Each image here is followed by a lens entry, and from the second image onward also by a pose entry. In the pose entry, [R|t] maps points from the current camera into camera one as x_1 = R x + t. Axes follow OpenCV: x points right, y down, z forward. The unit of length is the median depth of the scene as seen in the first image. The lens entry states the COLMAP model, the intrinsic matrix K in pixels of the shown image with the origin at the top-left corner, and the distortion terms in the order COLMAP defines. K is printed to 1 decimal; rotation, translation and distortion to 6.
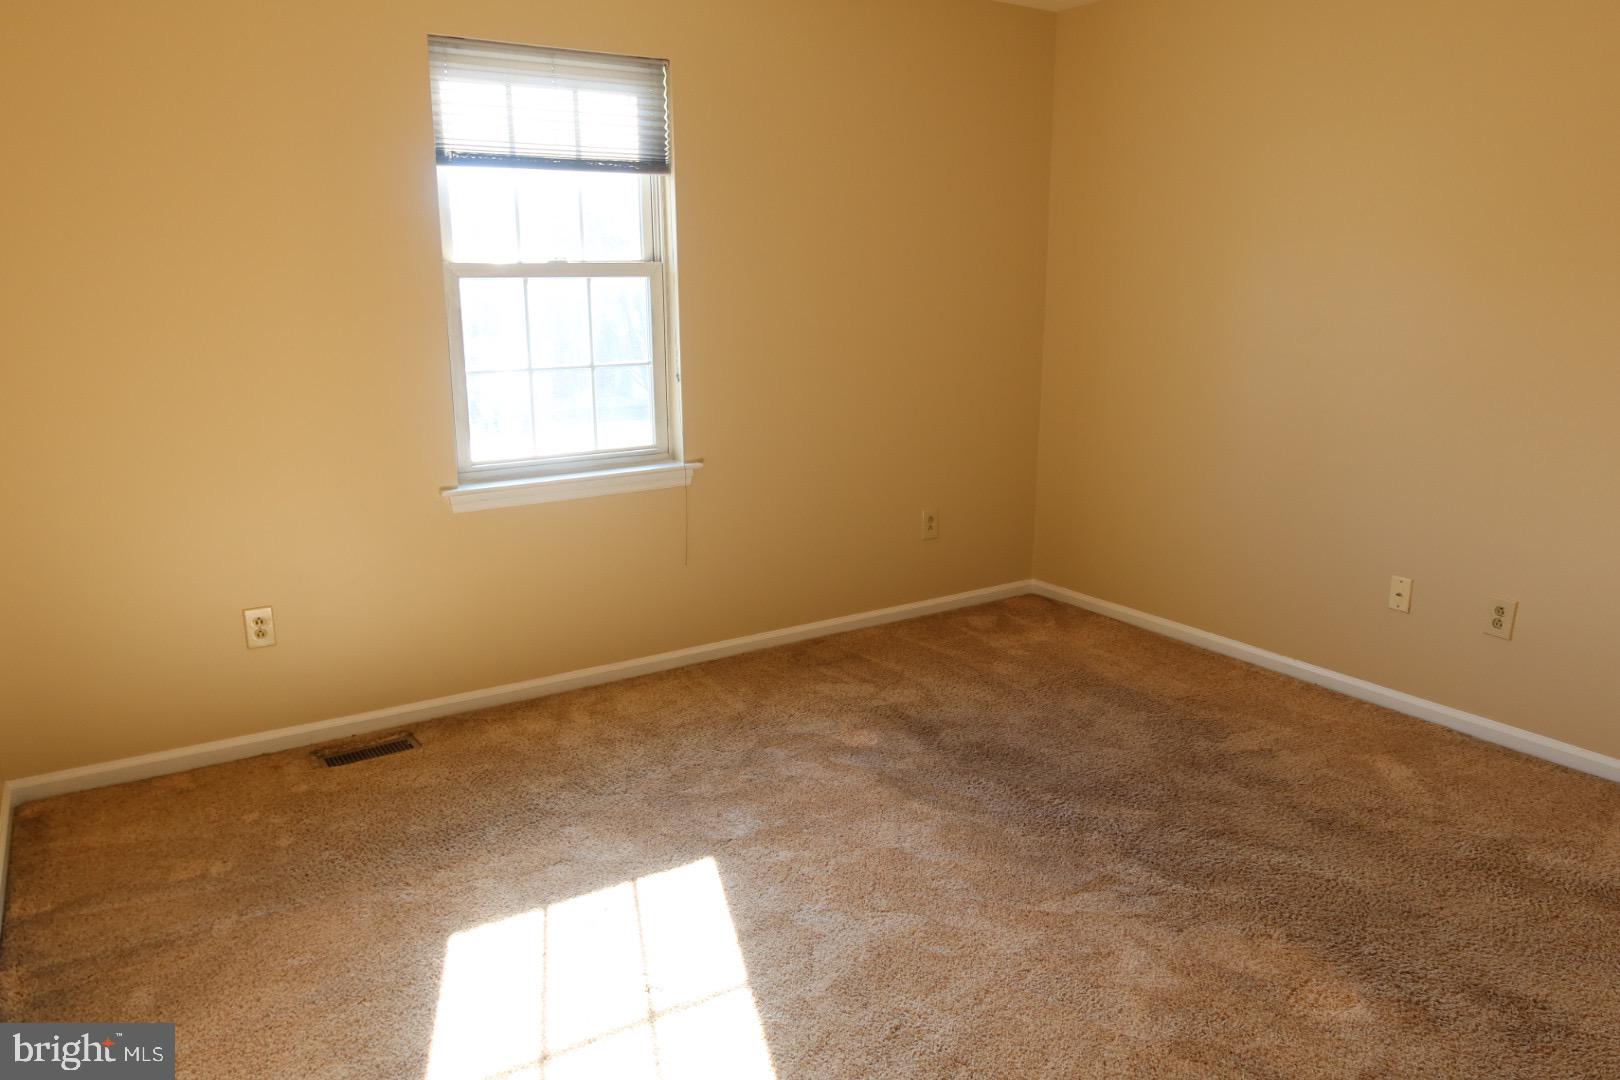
lens RADIAL K [[1106.2, 0, 810.0], [0, 1106.2, 540.0], [0, 0, 1]] dist [-0.029271, 0.003191]
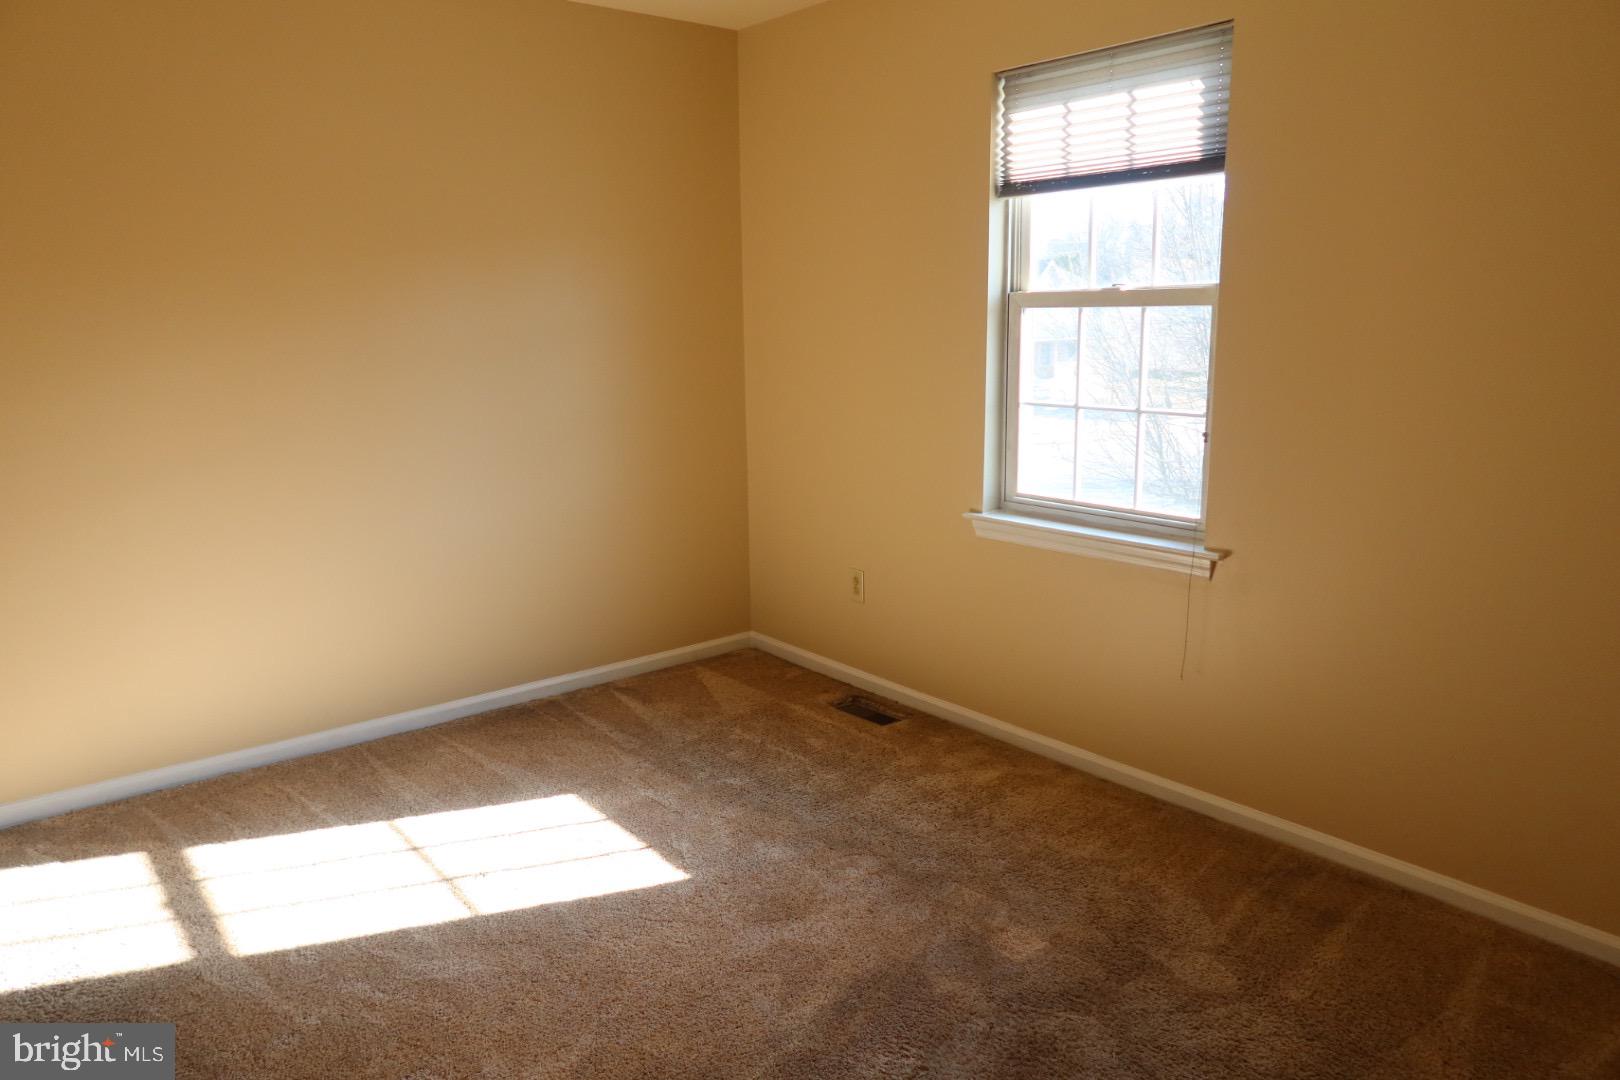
lens RADIAL K [[1106.2, 0, 810.0], [0, 1106.2, 540.0], [0, 0, 1]] dist [-0.029271, 0.003191]
pose [[0.112323, 0.202816, -0.972753, 0.647472], [-0.215415, 0.960638, 0.175416, -0.163926], [0.970041, 0.189843, 0.151592, 0.677793]]
